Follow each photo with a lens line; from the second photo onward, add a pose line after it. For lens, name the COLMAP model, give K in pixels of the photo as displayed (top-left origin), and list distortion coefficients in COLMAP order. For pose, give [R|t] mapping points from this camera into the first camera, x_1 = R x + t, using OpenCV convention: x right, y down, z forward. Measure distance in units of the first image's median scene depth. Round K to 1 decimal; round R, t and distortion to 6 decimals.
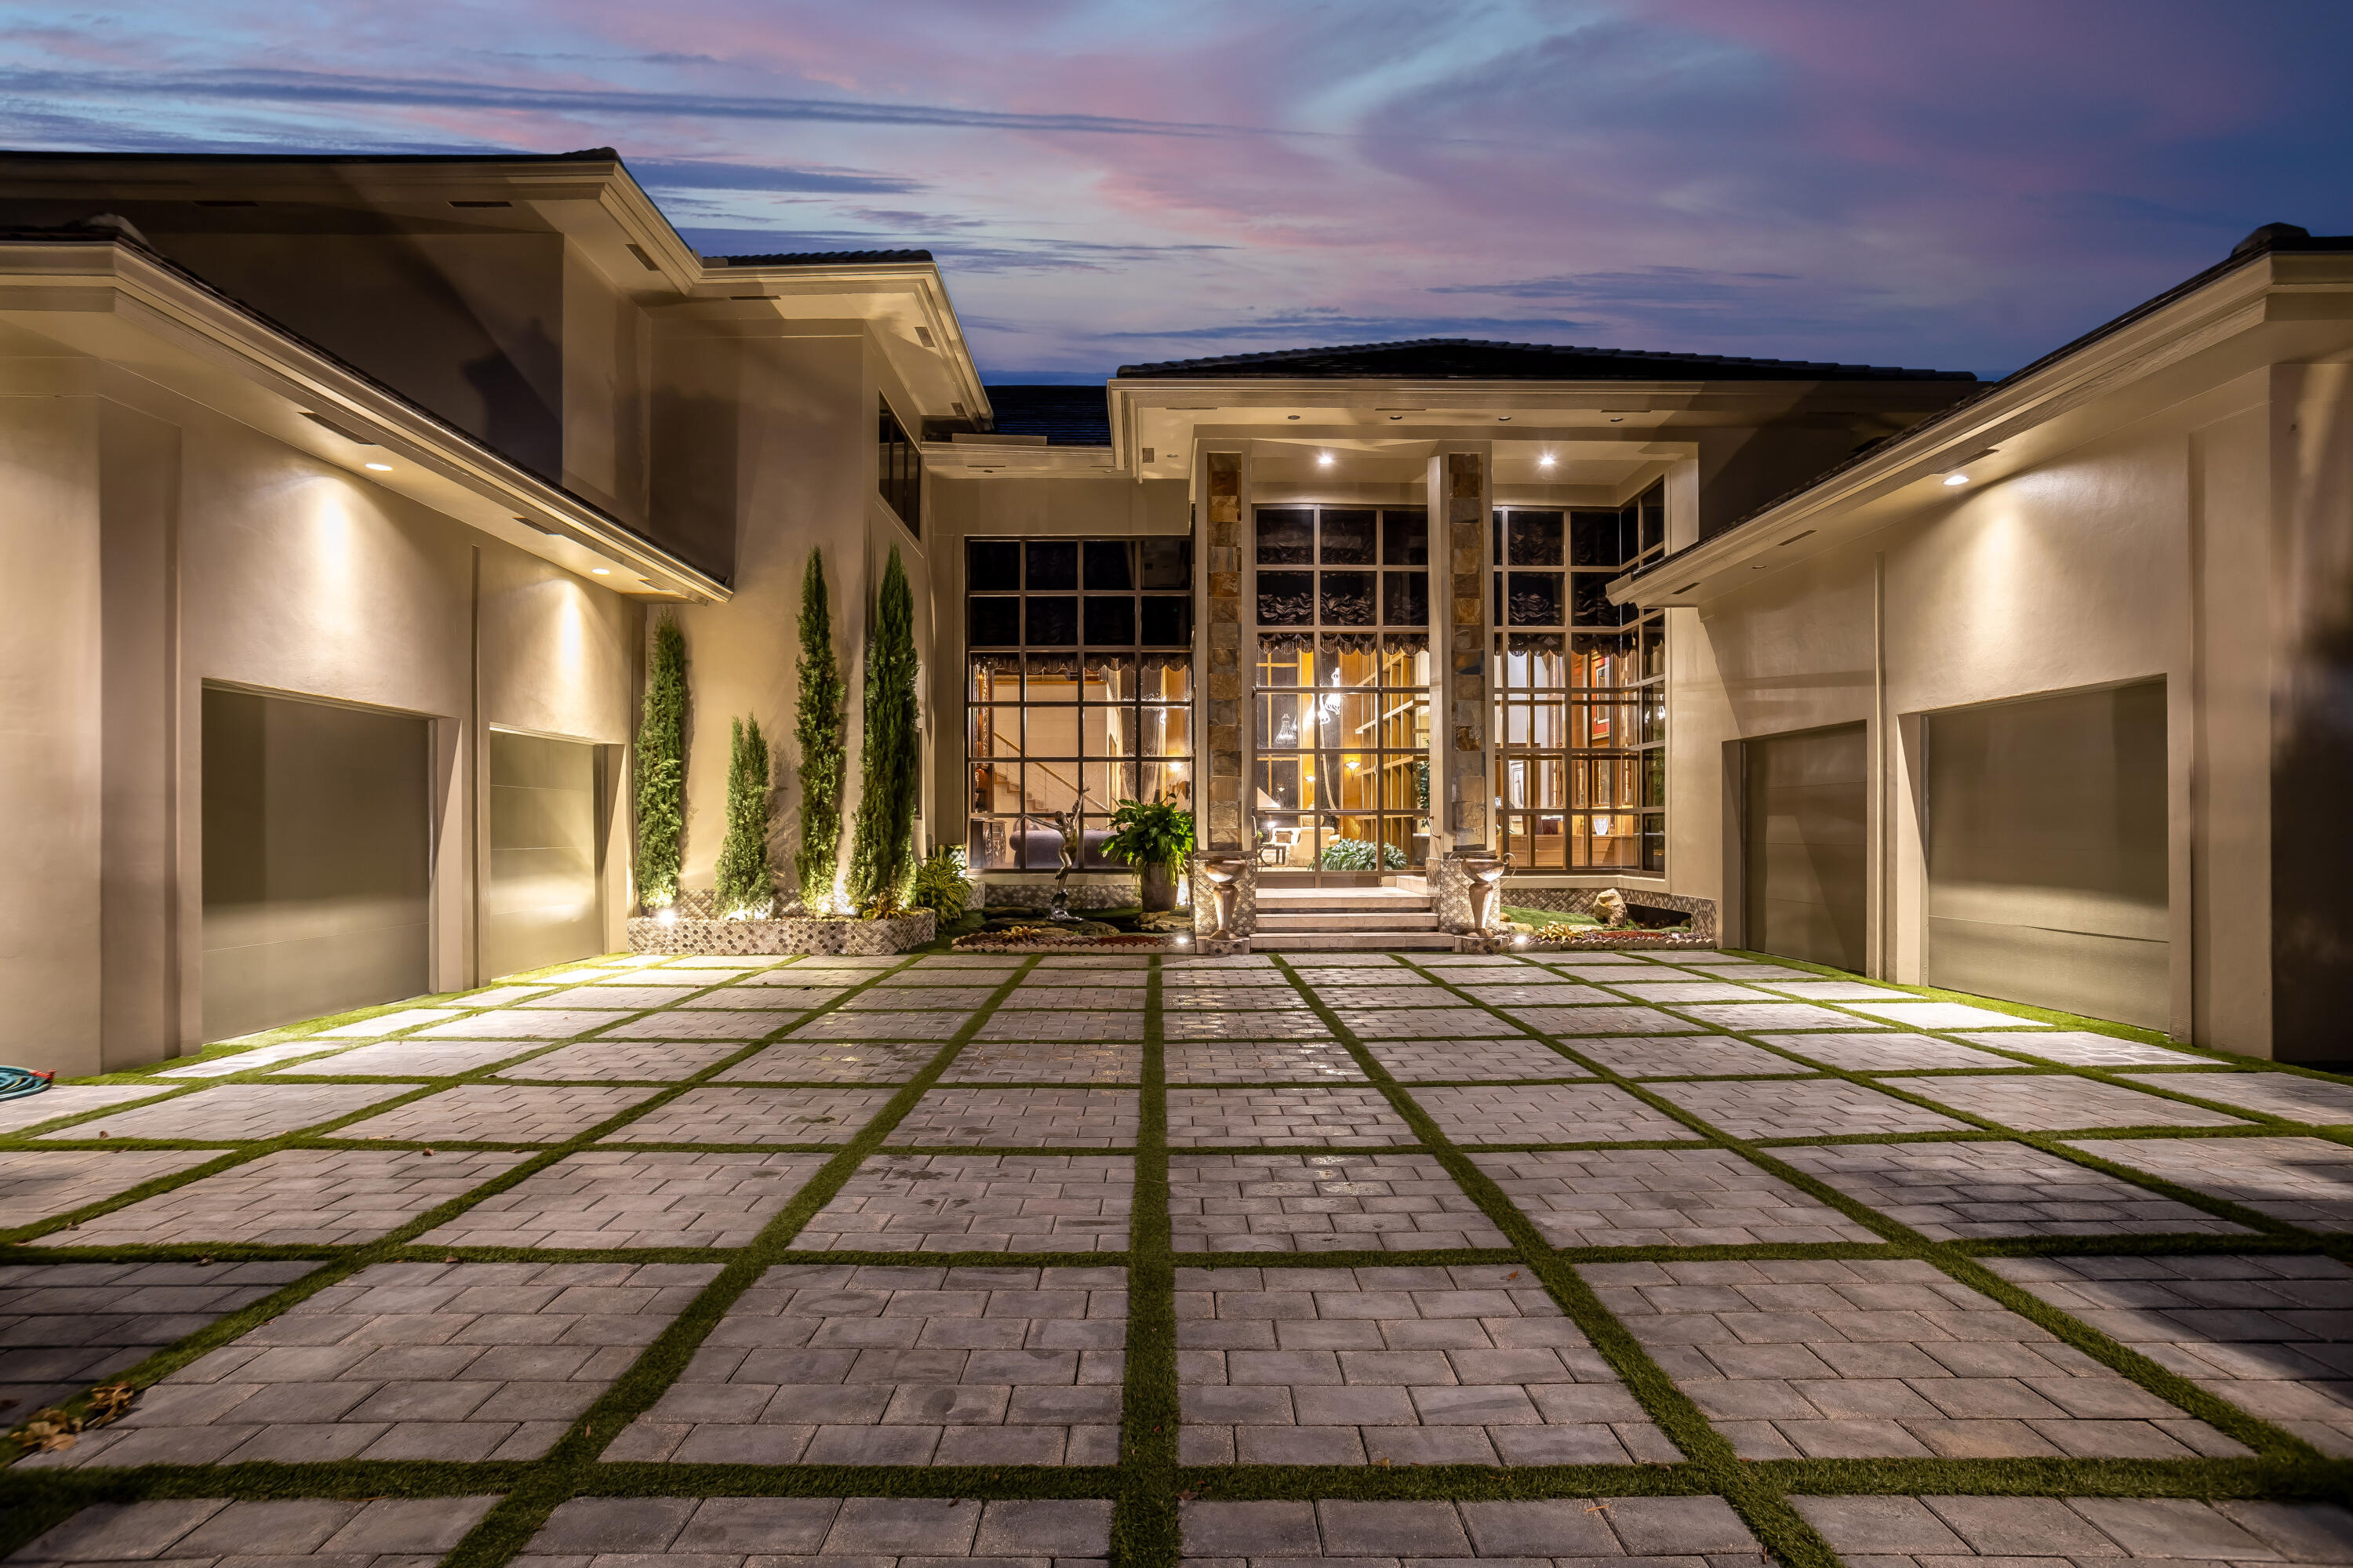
lens RADIAL K [[1173.4, 0, 1176.5], [0, 1173.4, 784.0], [0, 0, 1]] dist [-0.001262, -0.000087]
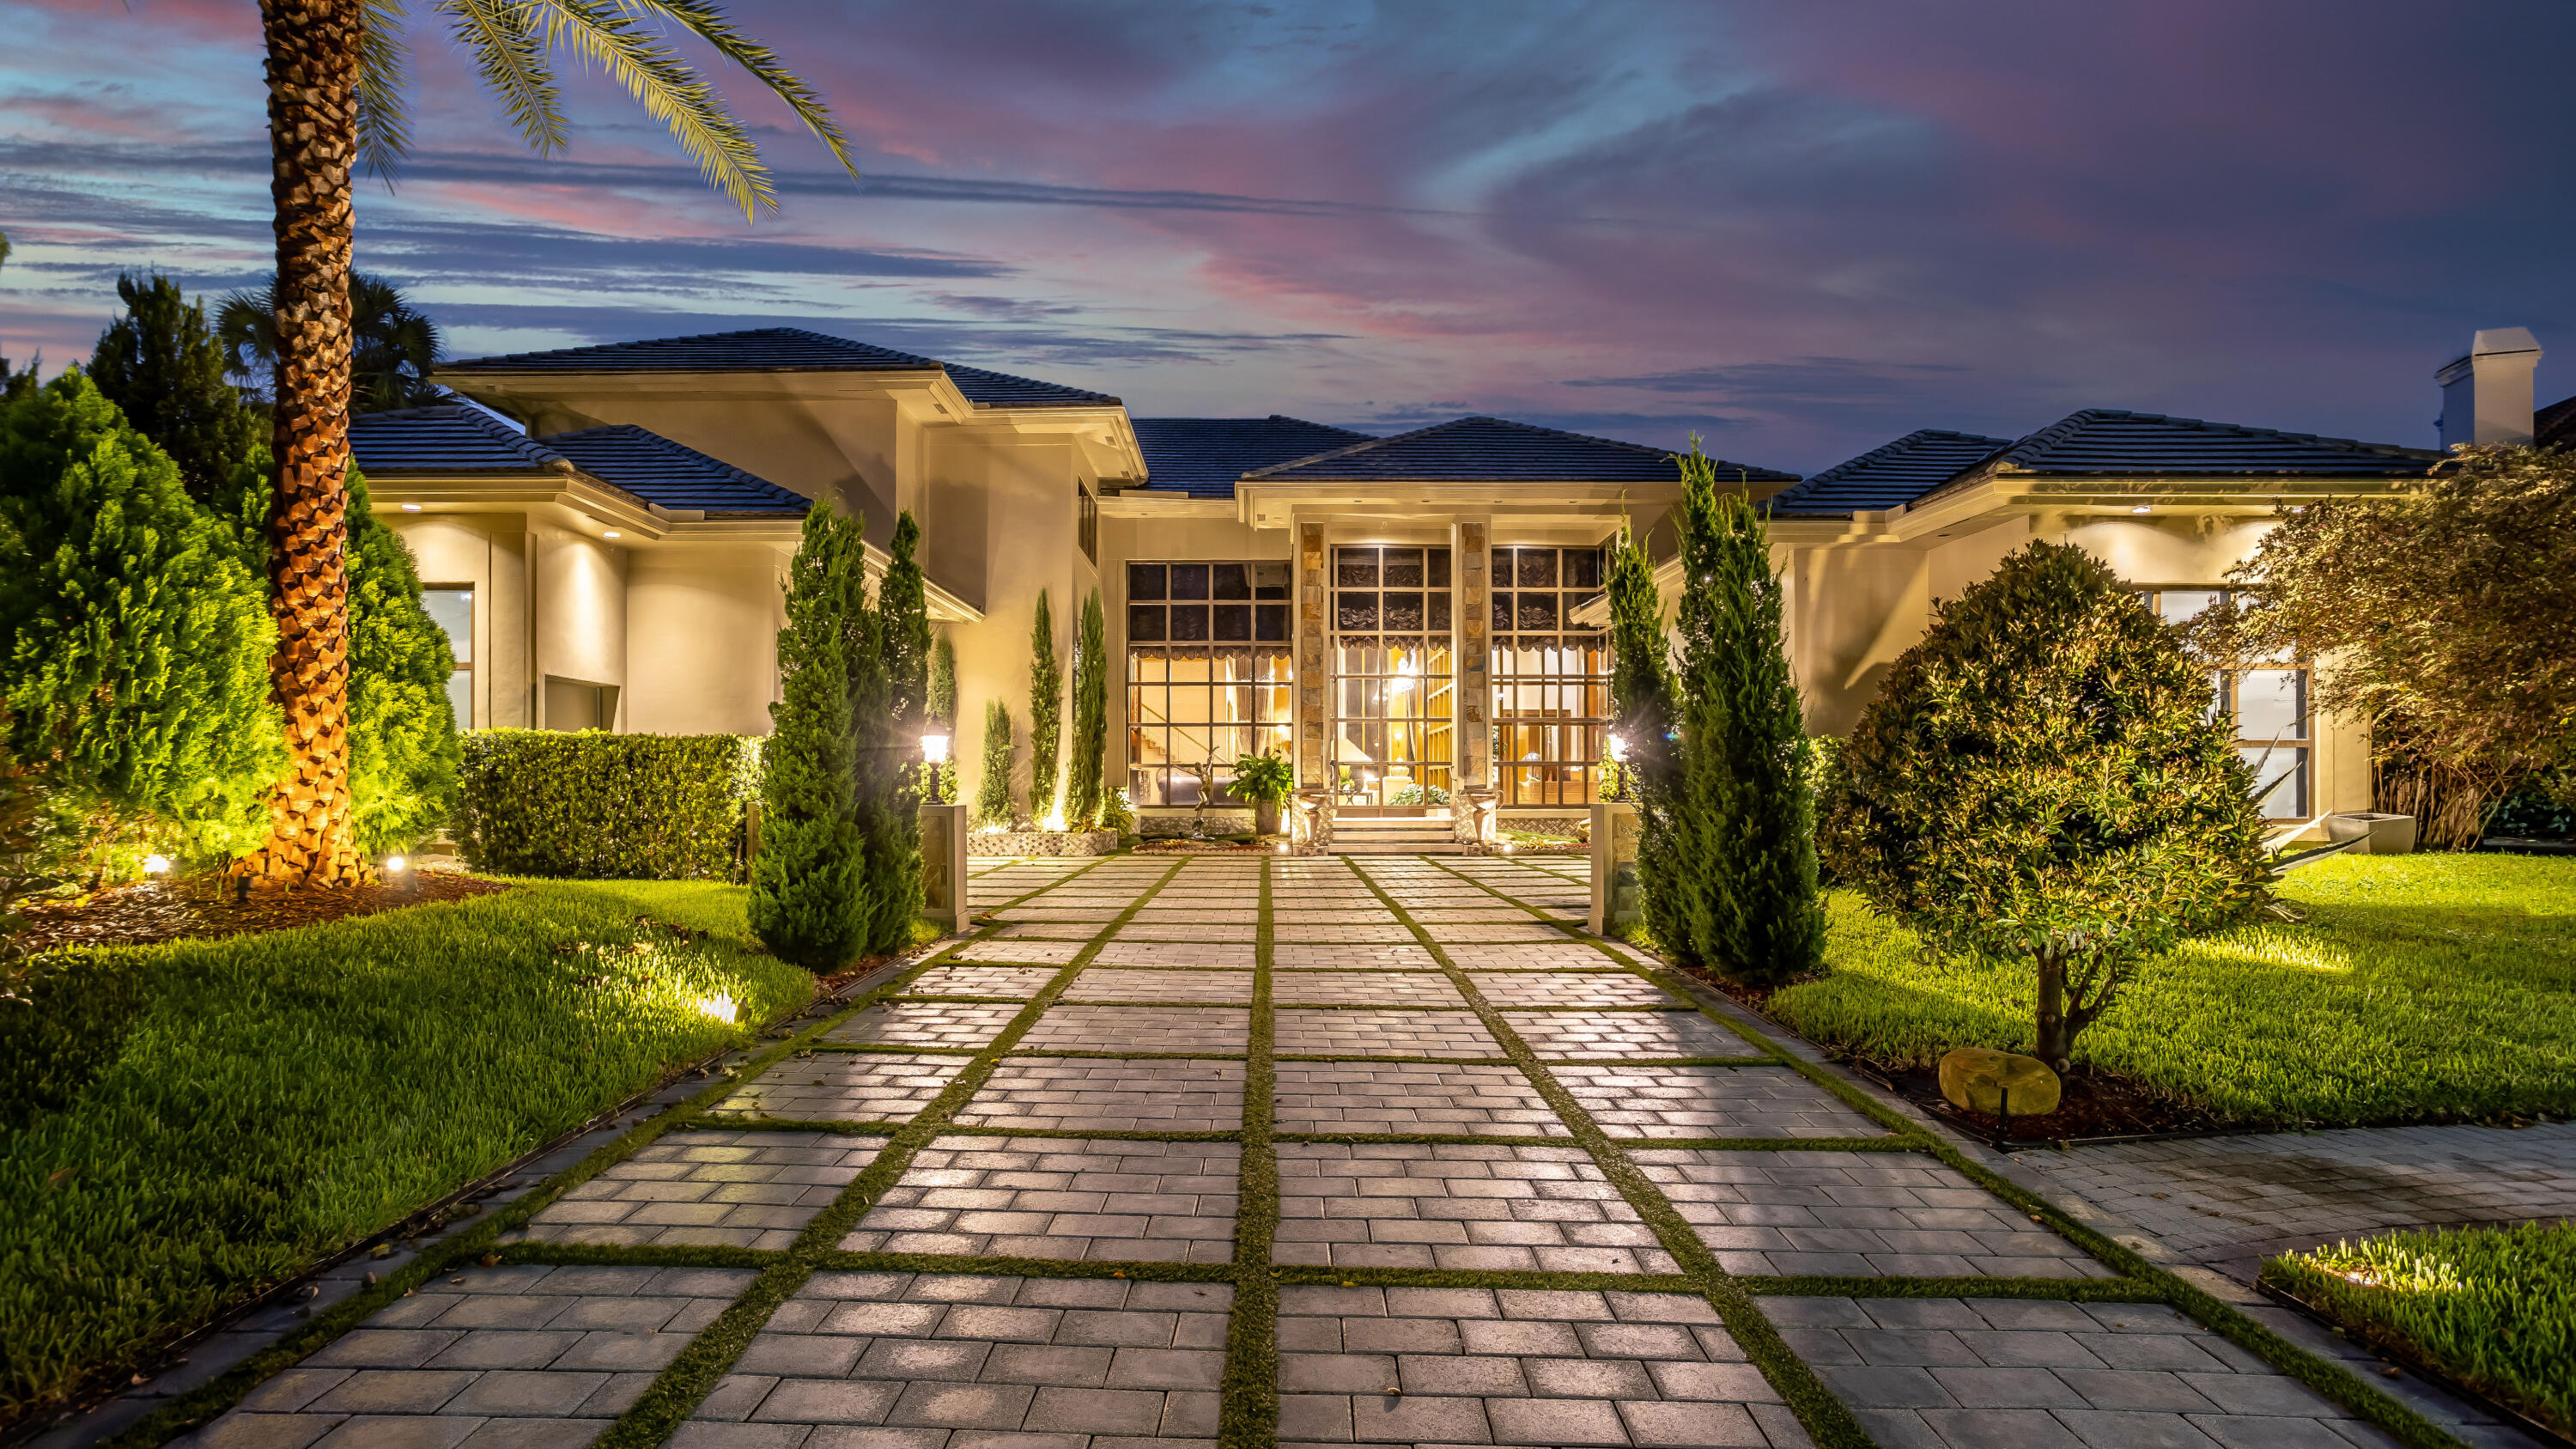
lens RADIAL K [[1245.8, 0, 1288.0], [0, 1245.8, 724.5], [0, 0, 1]] dist [-0.000214, -0.000010]
pose [[0.999998, 0.001538, 0.001204, 0.006741], [-0.001526, 0.999953, -0.009527, -0.008084], [-0.001218, 0.009525, 0.999954, -0.485764]]
